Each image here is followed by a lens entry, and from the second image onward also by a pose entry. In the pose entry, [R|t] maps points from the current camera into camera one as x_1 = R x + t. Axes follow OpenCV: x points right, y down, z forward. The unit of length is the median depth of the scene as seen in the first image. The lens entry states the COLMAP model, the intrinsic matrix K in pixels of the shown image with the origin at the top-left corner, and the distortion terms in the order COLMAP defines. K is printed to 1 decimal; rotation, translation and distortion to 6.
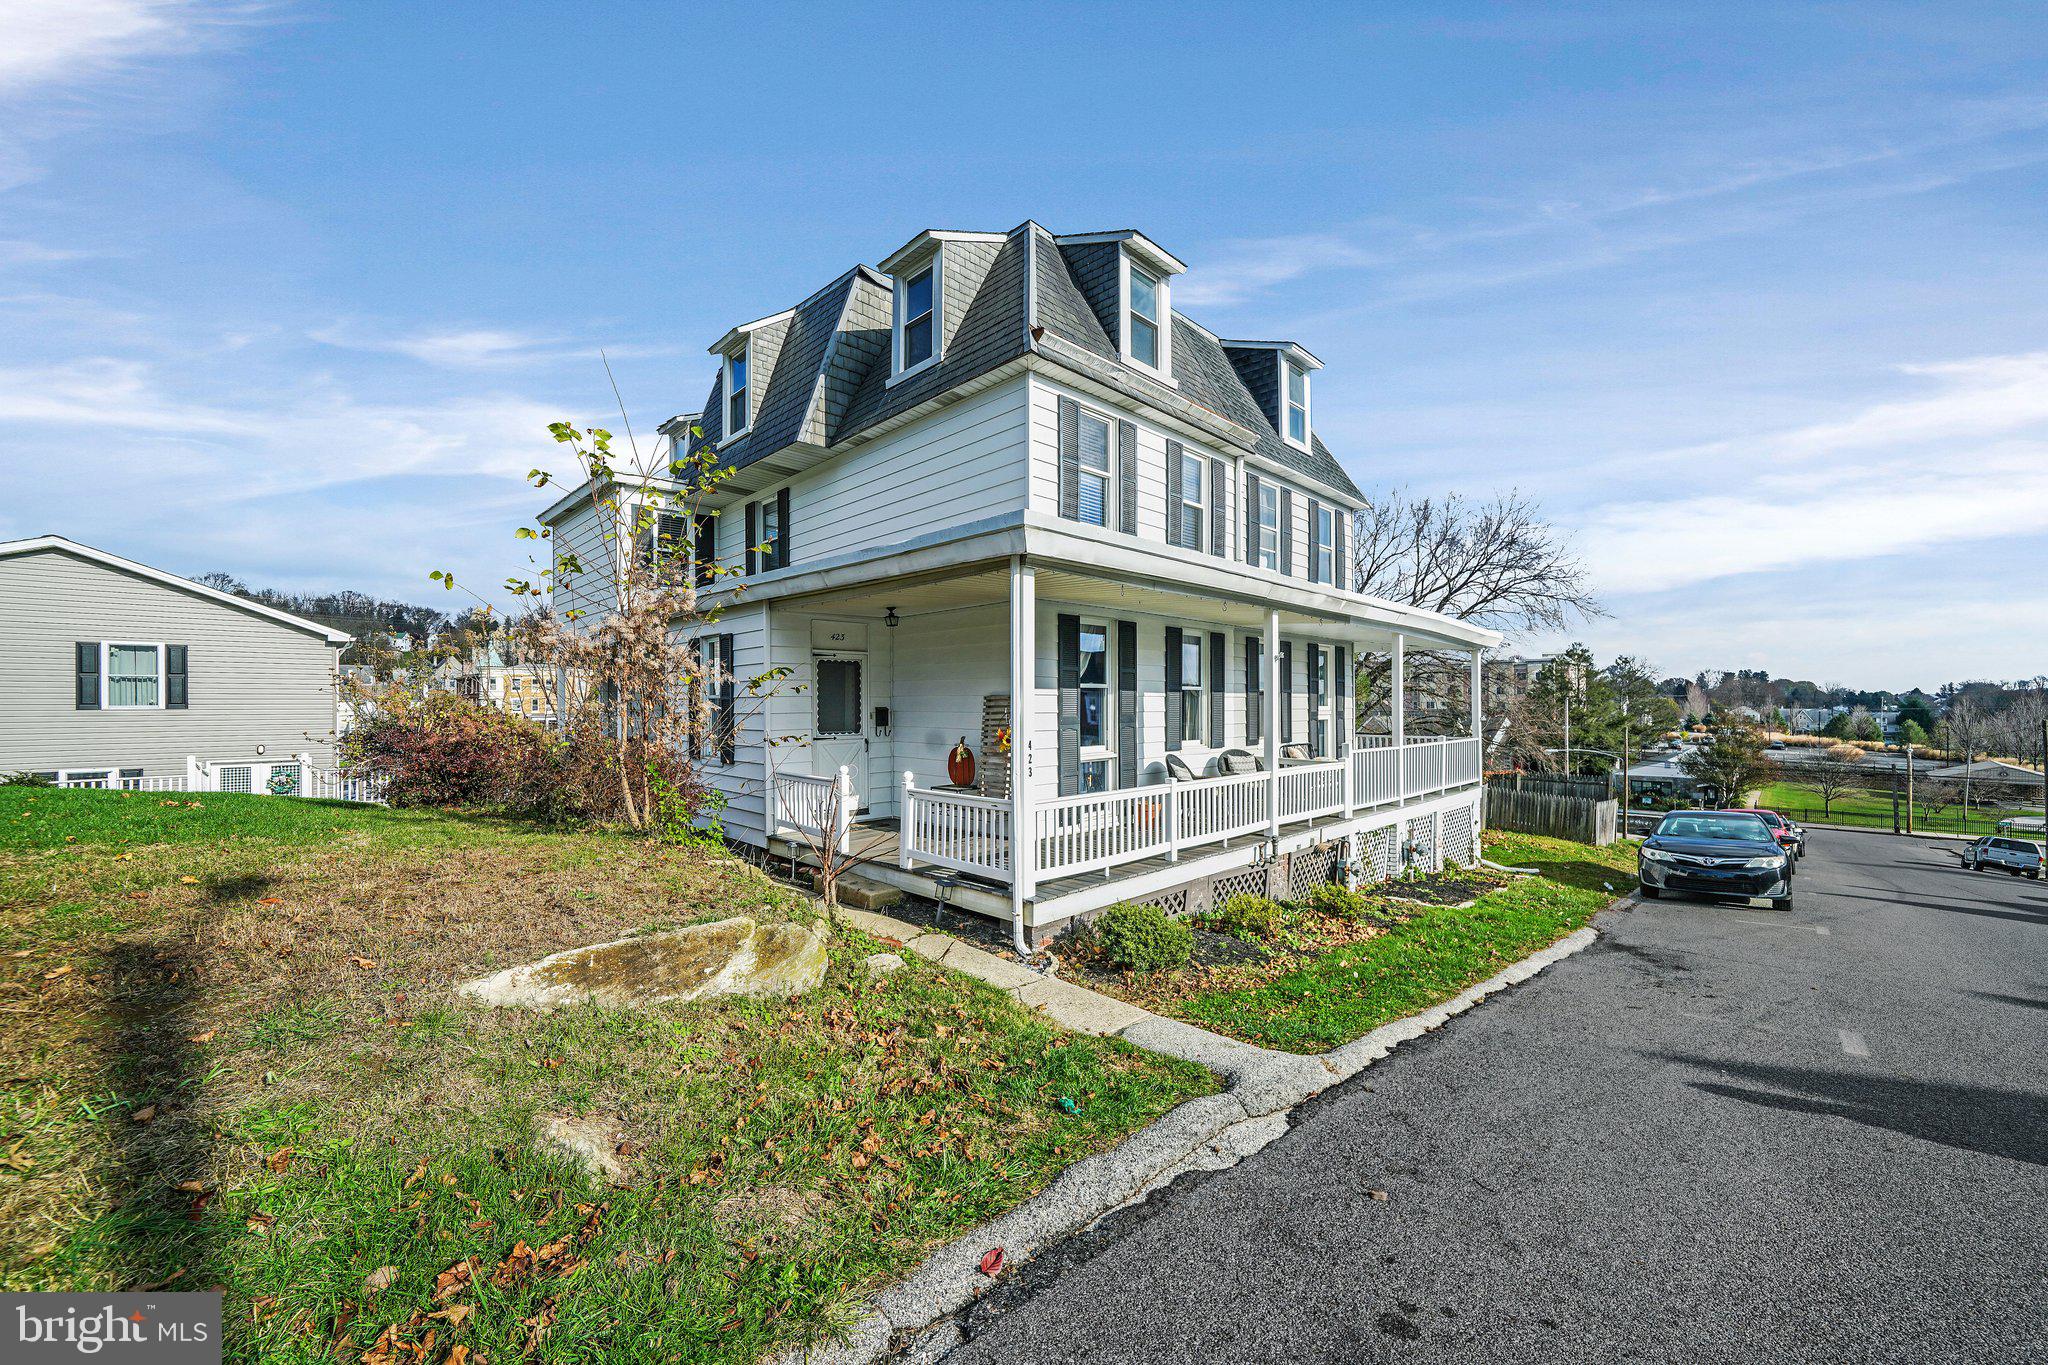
lens RADIAL K [[750.8, 0, 1030.7], [0, 750.8, 696.7], [0, 0, 1]] dist [-0.001859, 0.000538]
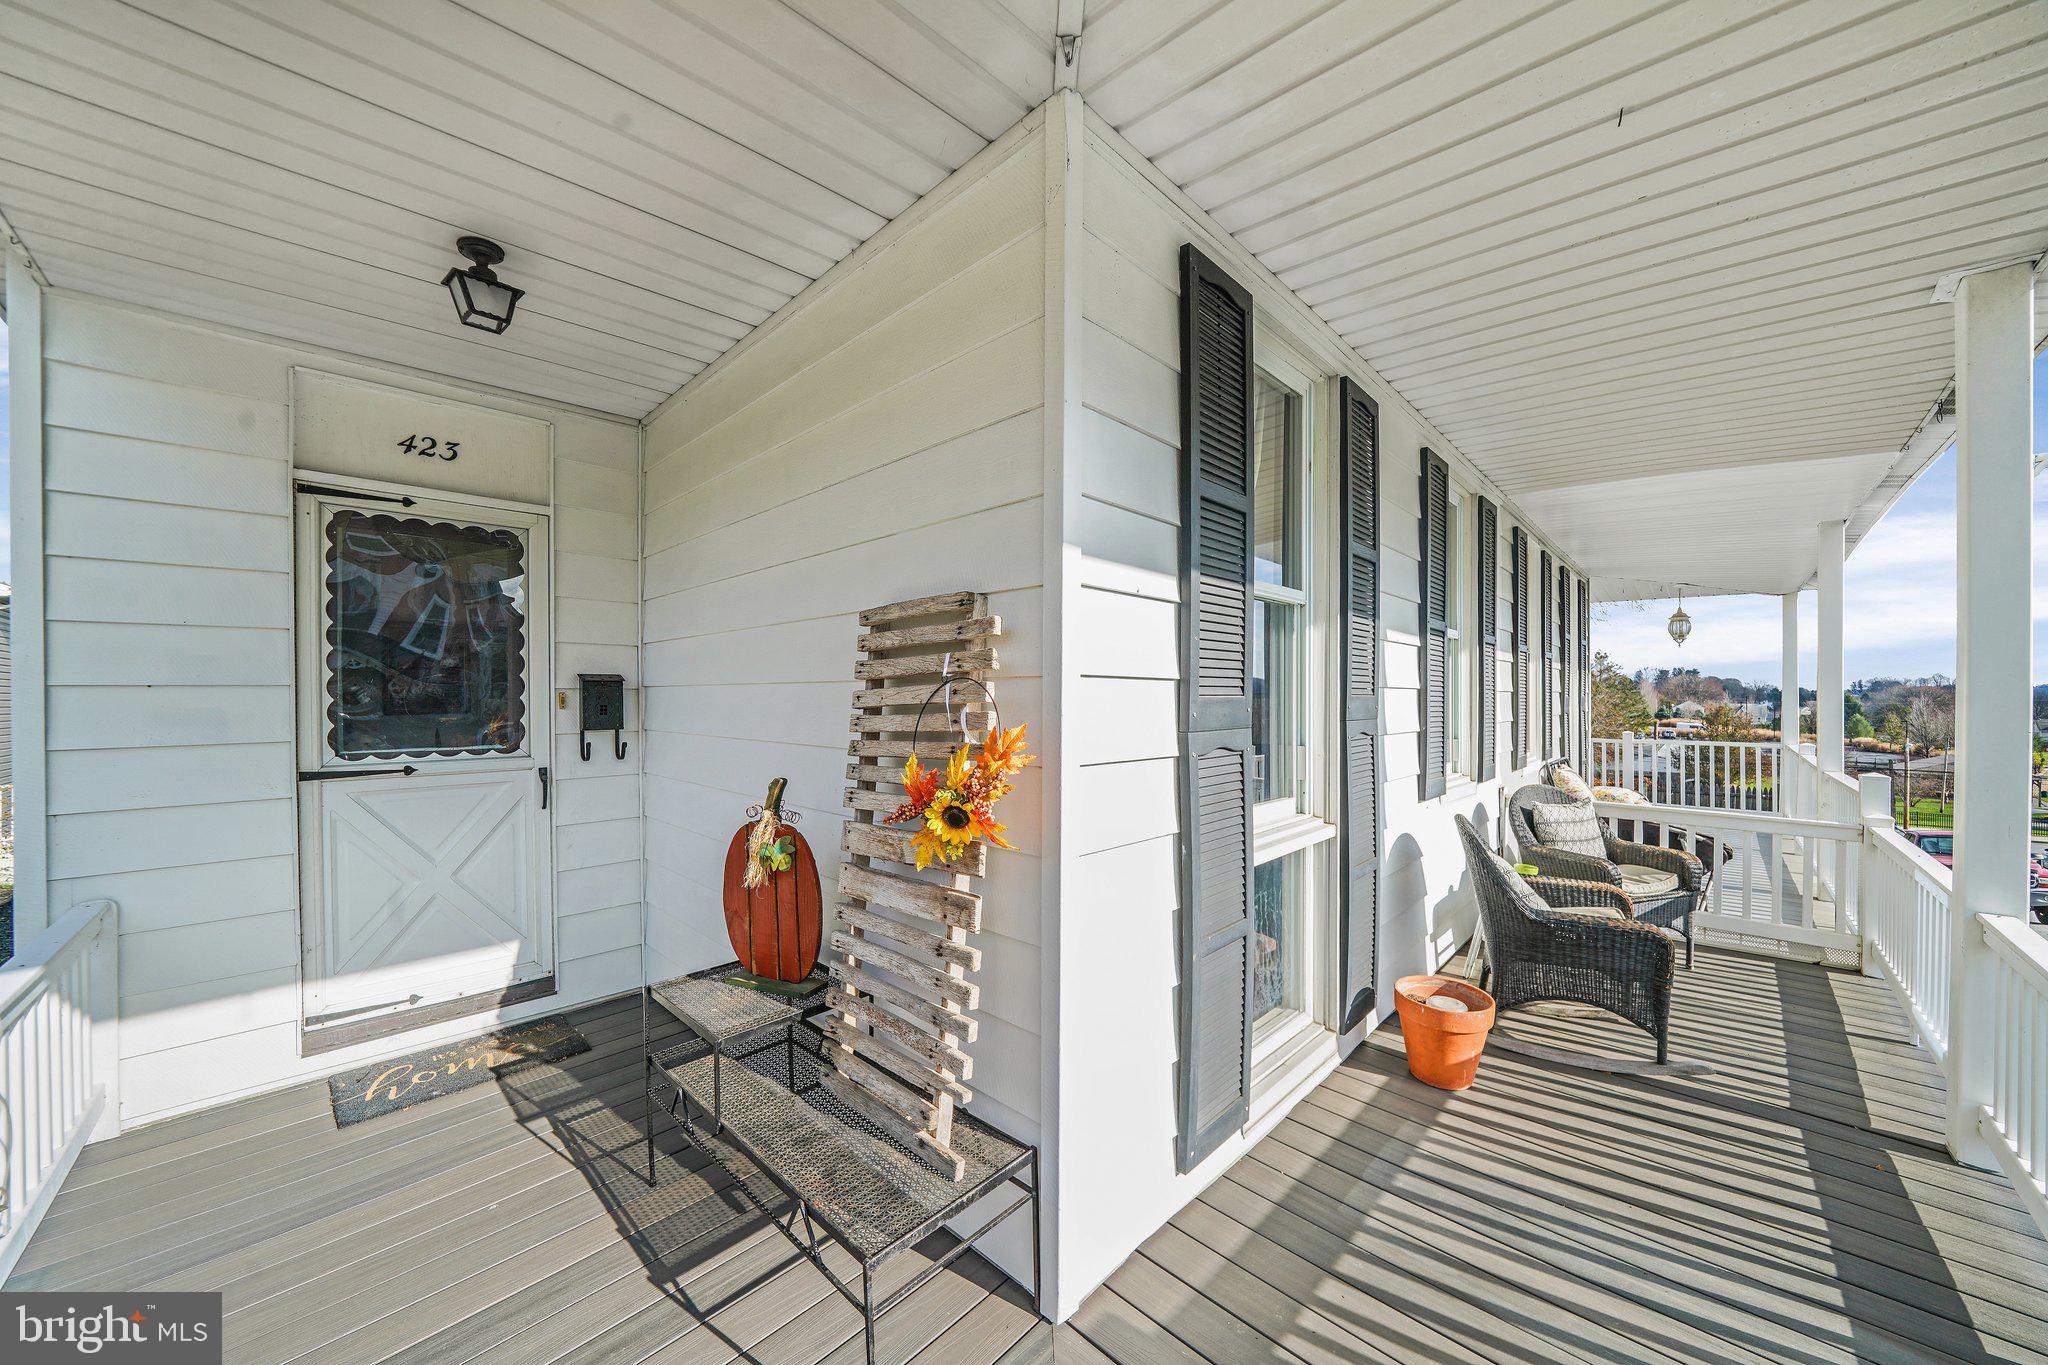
lens RADIAL K [[713.5, 0, 1020.0], [0, 713.5, 690.0], [0, 0, 1]] dist [-0.021495, 0.001196]
pose [[0.999862, 0.001740, 0.016535, -0.014193], [-0.001693, 0.999994, -0.002867, 0.022232], [-0.016540, 0.002839, 0.999859, 0.690346]]
